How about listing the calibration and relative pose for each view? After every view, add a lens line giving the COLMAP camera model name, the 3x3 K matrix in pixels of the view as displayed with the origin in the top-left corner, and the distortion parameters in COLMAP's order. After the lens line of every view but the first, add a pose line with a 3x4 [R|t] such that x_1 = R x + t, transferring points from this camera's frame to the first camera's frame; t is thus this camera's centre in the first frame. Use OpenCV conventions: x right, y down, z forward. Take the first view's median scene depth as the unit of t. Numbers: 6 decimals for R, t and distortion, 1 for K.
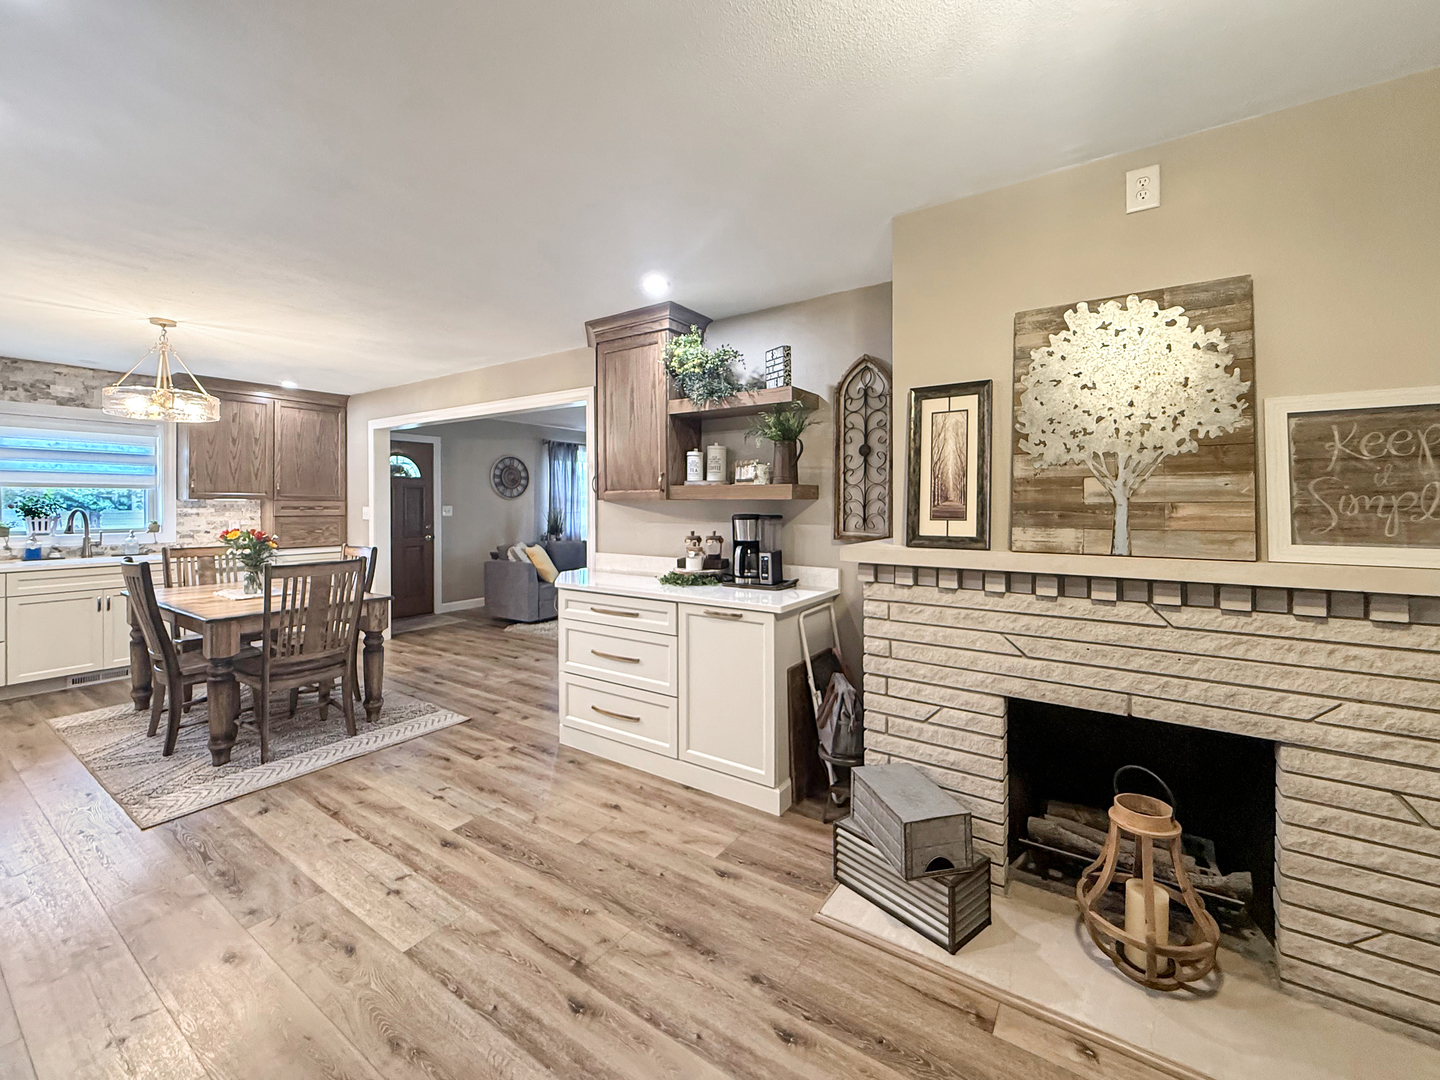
lens RADIAL K [[592.7, 0, 721.9], [0, 592.7, 506.0], [0, 0, 1]] dist [0.000634, 0.000196]
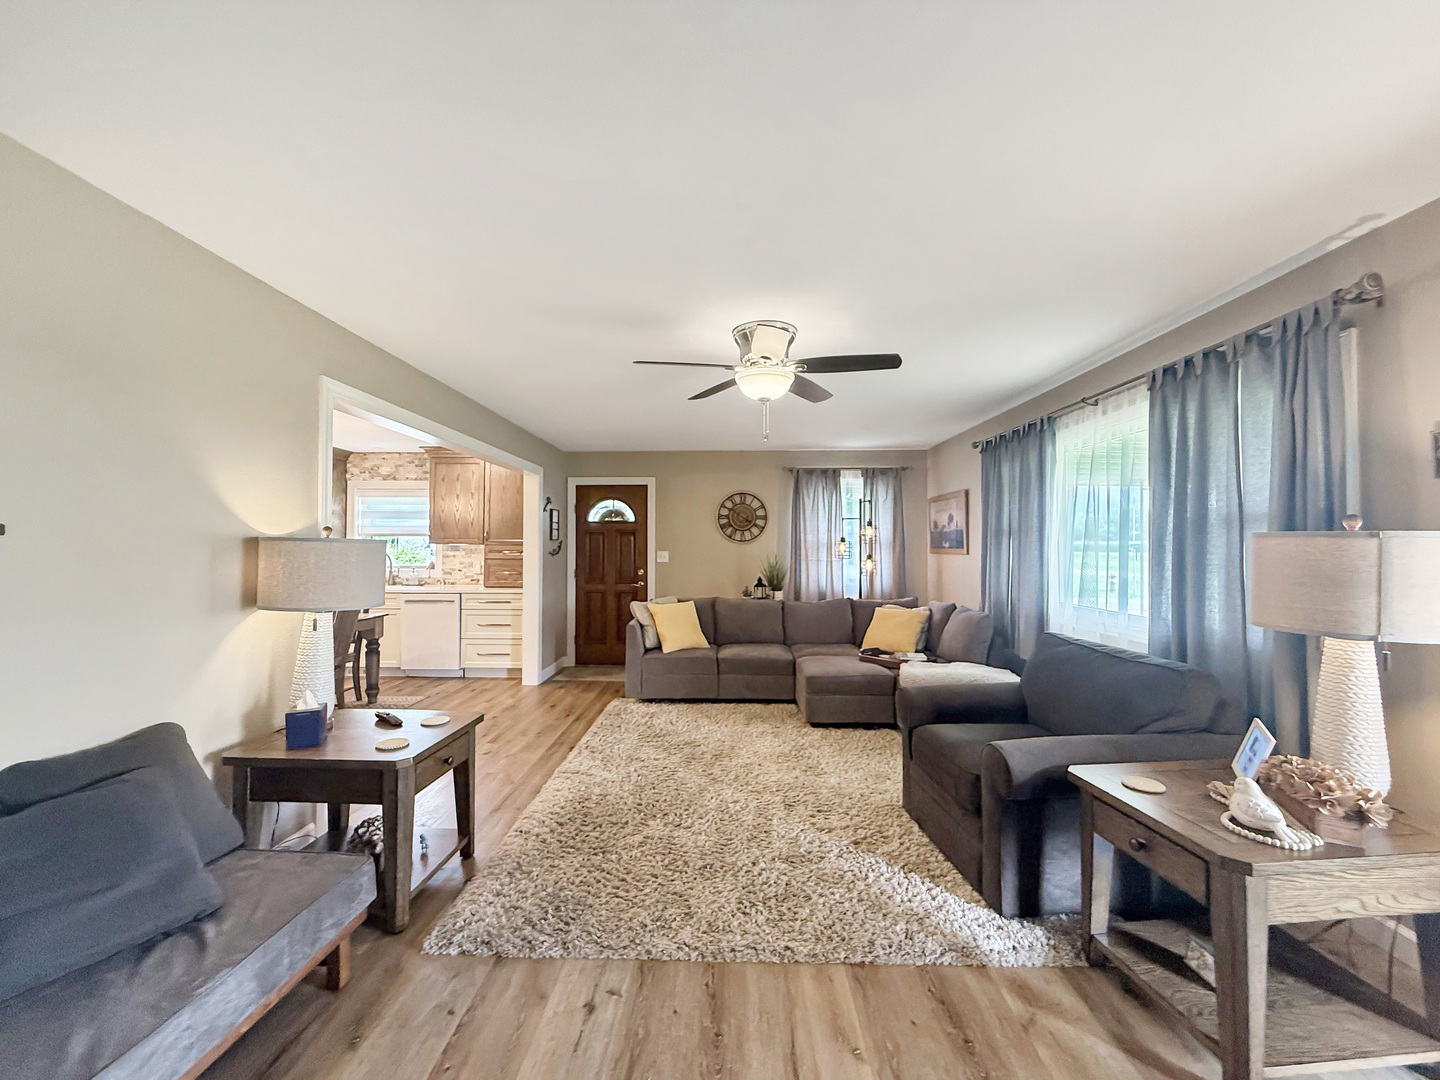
lens RADIAL K [[573.0, 0, 716.8], [0, 573.0, 540.7], [0, 0, 1]] dist [-0.001183, -0.000042]
pose [[0.541810, -0.007399, -0.840468, 0.427107], [-0.007215, 0.999883, -0.013454, -0.006319], [0.840470, 0.013353, 0.541694, 0.768104]]
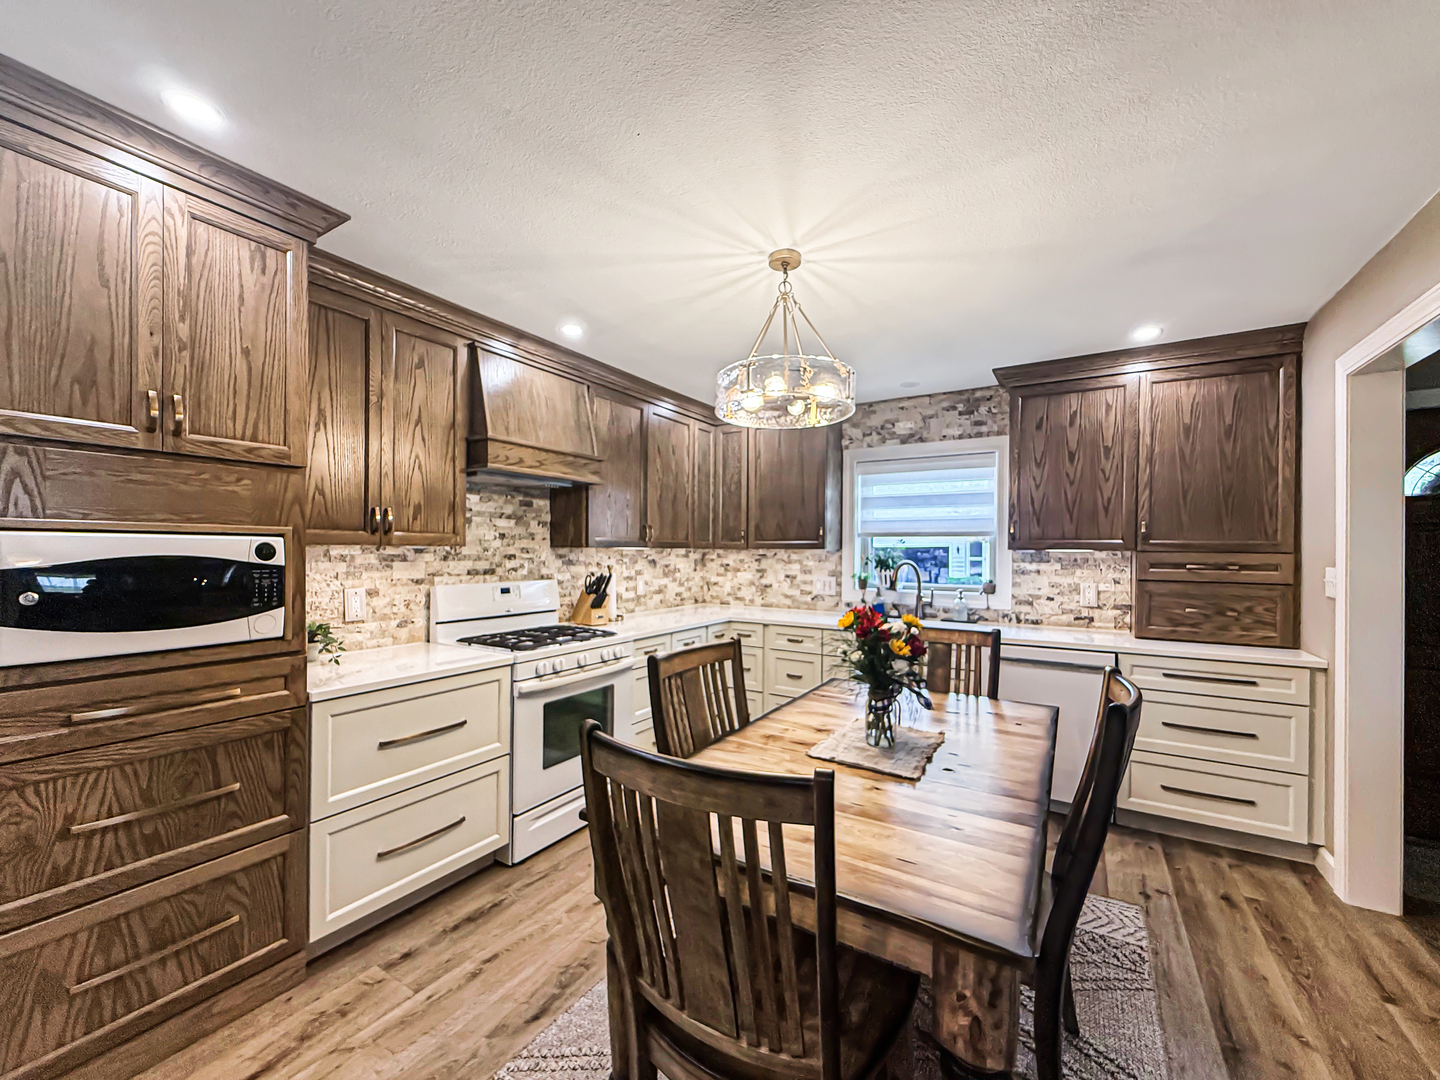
lens RADIAL K [[580.3, 0, 719.0], [0, 580.3, 552.5], [0, 0, 1]] dist [-0.000925, -0.000142]
pose [[0.044333, 0.002065, -0.999015, -0.217904], [-0.010319, 0.999945, 0.001609, -0.005447], [0.998963, 0.010238, 0.044352, 0.571216]]
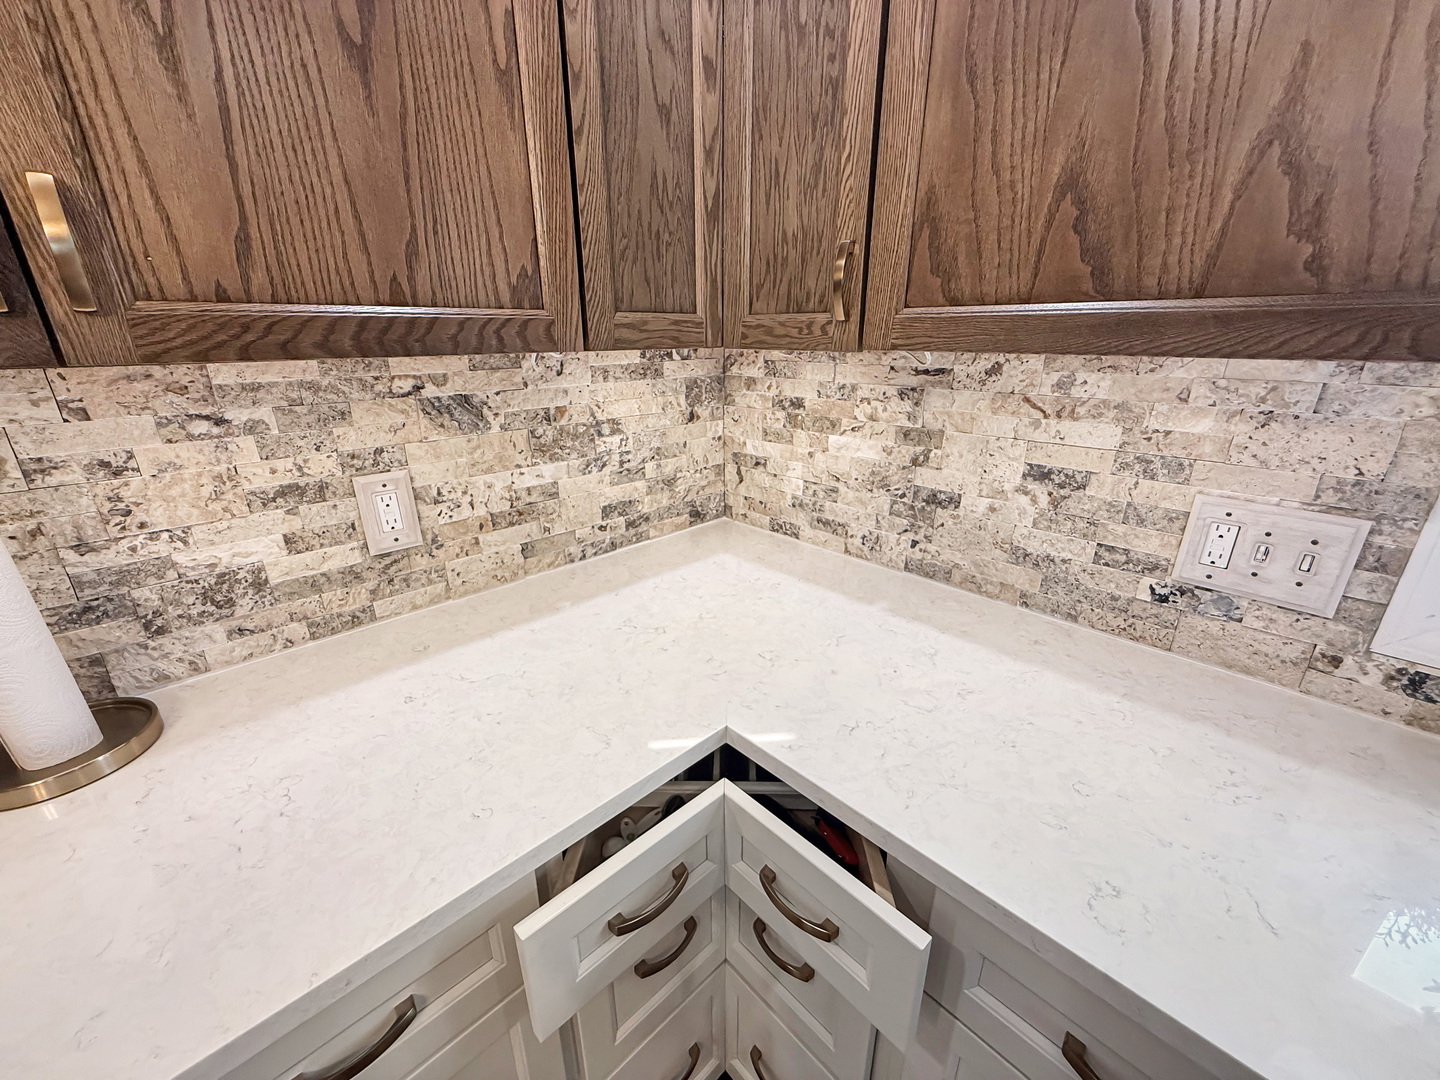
lens RADIAL K [[573.0, 0, 716.8], [0, 573.0, 540.7], [0, 0, 1]] dist [-0.001183, -0.000042]
pose [[-0.203899, 0.334184, -0.920188, -0.819684], [-0.000083, 0.939928, 0.341372, -0.013597], [0.978992, 0.069682, -0.191623, 0.638371]]
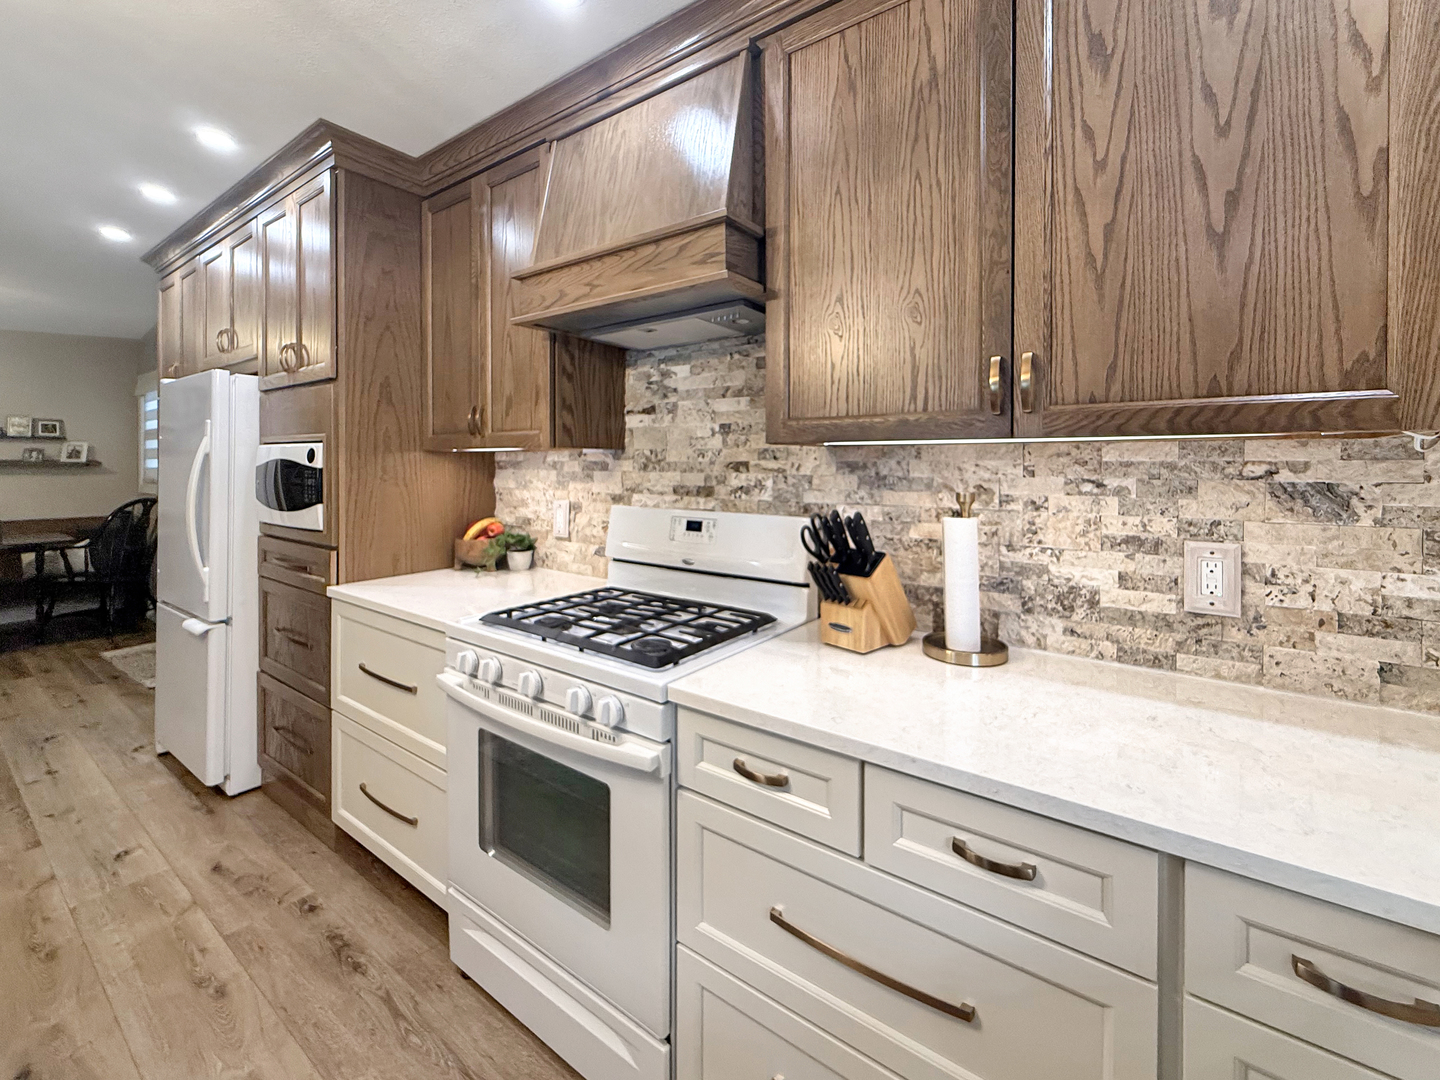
lens RADIAL K [[612.6, 0, 730.5], [0, 612.6, 469.7], [0, 0, 1]] dist [0.000667, -0.000069]
pose [[-0.999622, -0.004902, 0.027049, -0.805109], [-0.004543, 0.999901, 0.013290, -0.000592], [-0.027111, 0.013162, -0.999546, 0.719283]]
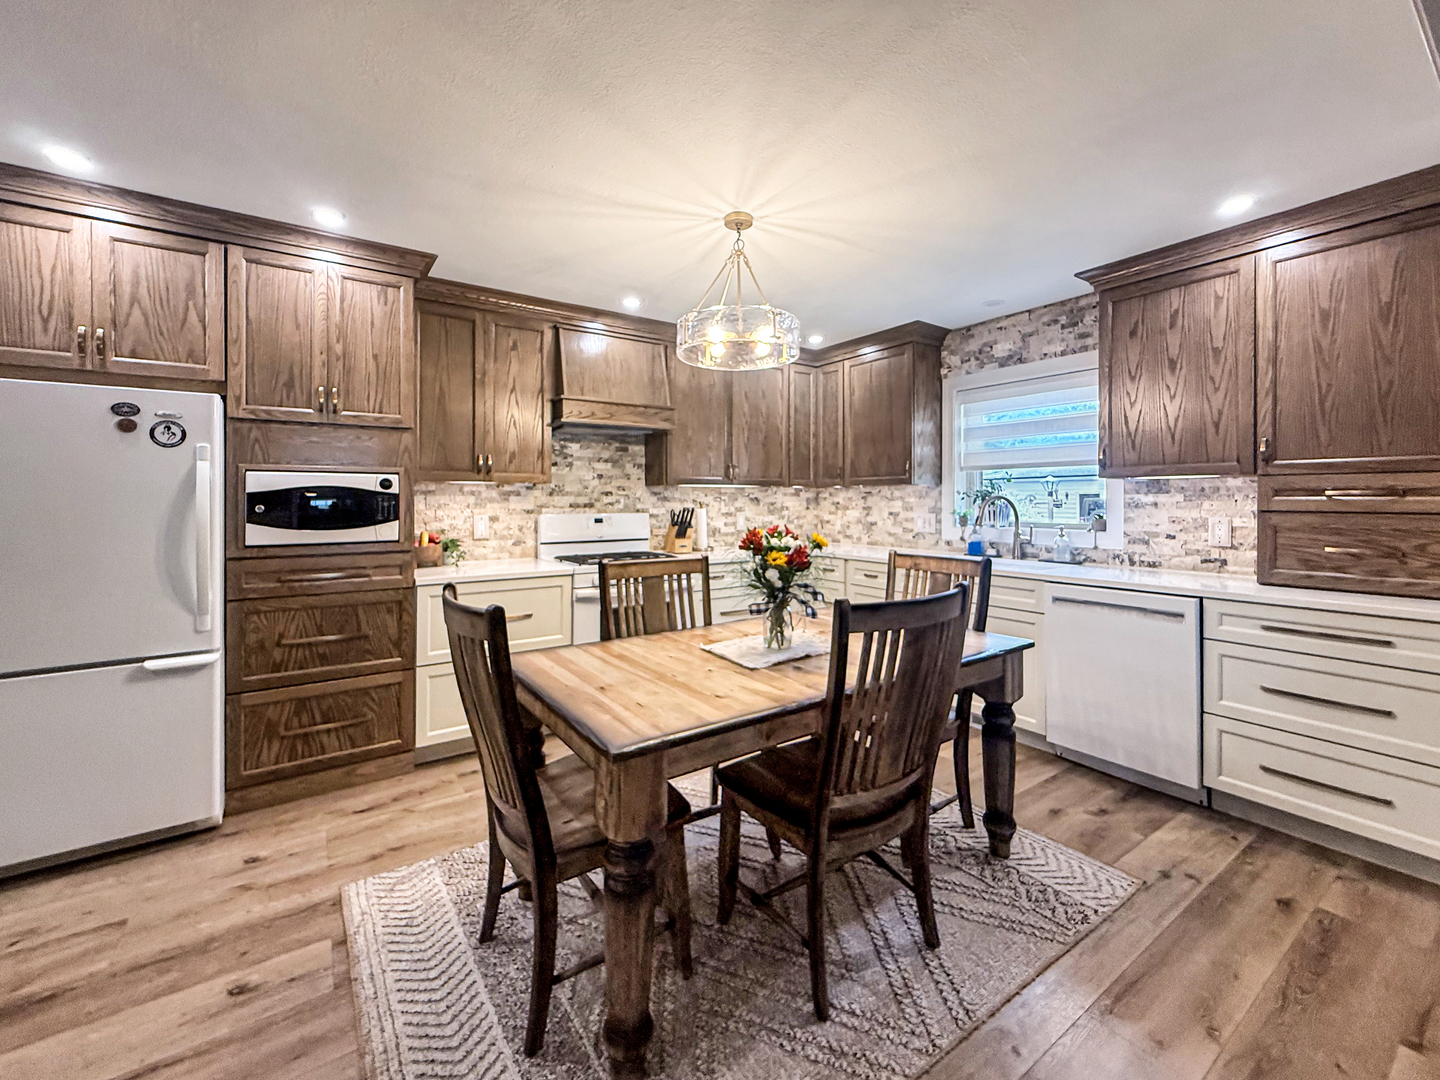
lens RADIAL K [[595.2, 0, 714.6], [0, 595.2, 498.9], [0, 0, 1]] dist [-0.000954, 0.000114]
pose [[-0.365144, -0.002369, -0.930948, -0.180257], [-0.001606, 0.999997, -0.001914, 0.009599], [0.930950, 0.000796, -0.365146, 0.772549]]
